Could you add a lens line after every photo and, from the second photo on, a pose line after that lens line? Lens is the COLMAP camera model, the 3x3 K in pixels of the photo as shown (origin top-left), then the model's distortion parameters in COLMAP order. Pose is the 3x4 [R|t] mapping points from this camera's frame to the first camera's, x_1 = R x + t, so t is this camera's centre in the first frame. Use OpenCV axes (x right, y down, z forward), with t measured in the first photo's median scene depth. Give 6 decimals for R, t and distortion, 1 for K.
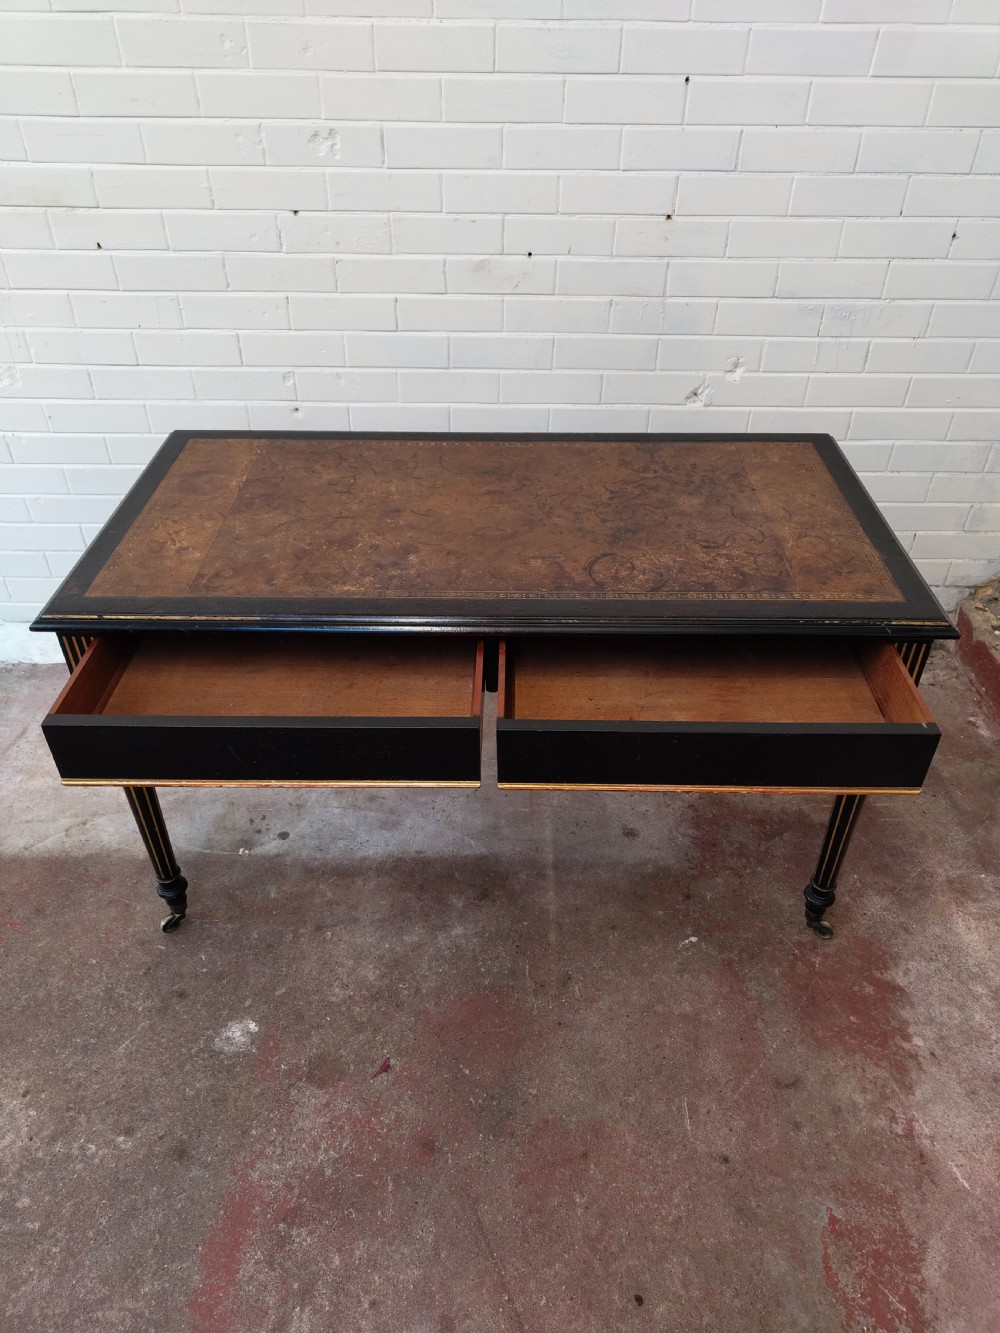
lens RADIAL K [[928.5, 0, 502.0], [0, 928.5, 663.3], [0, 0, 1]] dist [0.008149, -0.002780]
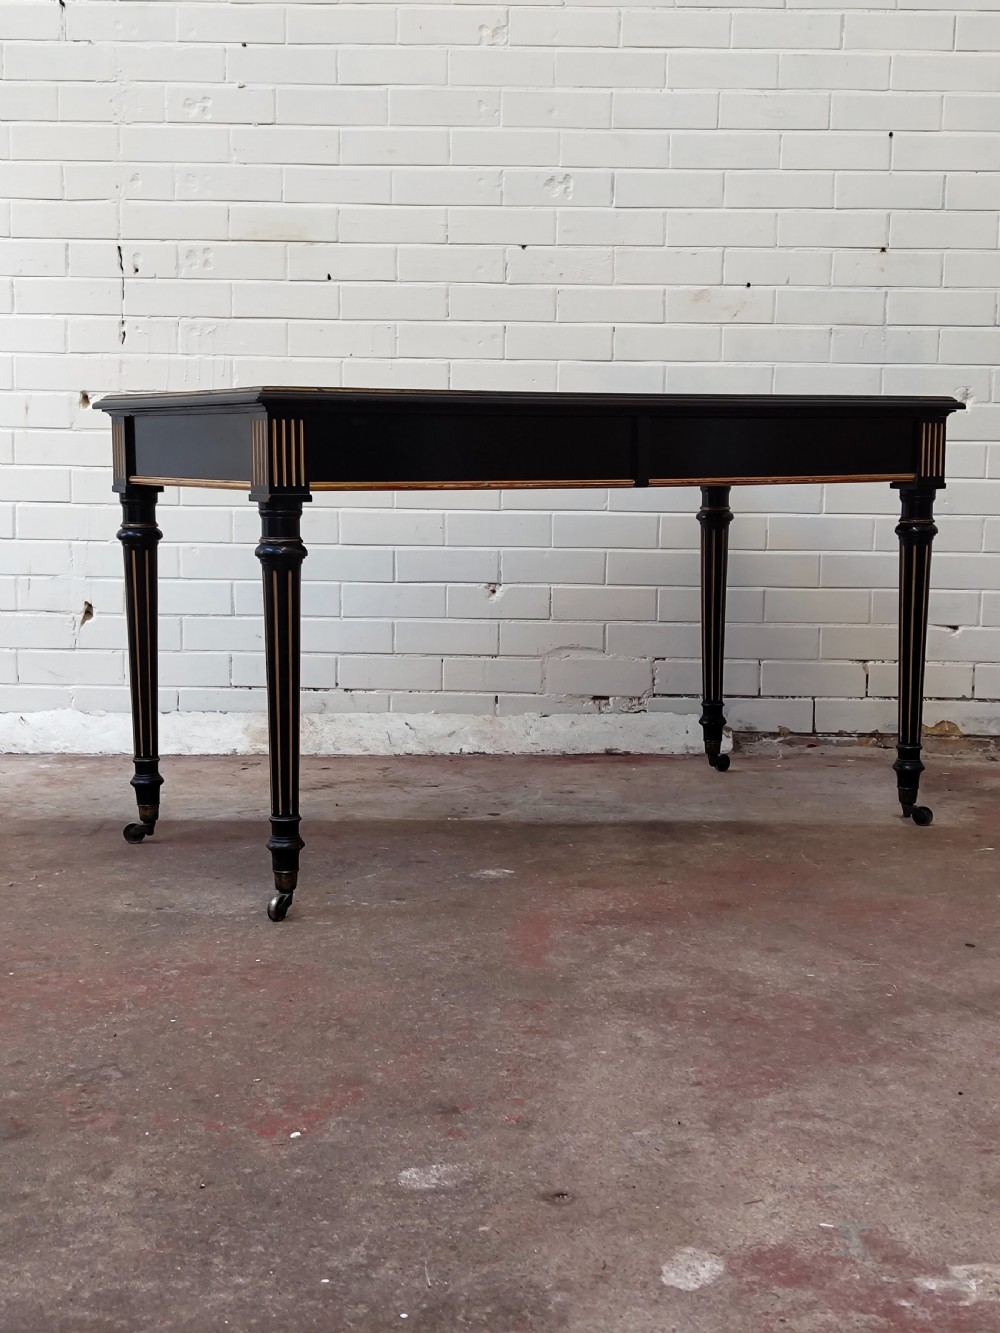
lens RADIAL K [[1836.6, 0, 500.2], [0, 1836.6, 676.8], [0, 0, 1]] dist [0.163021, -0.639722]
pose [[0.999898, 0.004345, -0.013584, -0.235662], [-0.010544, 0.866556, -0.498969, 1.049175], [0.009603, 0.499061, 0.866514, -0.605229]]
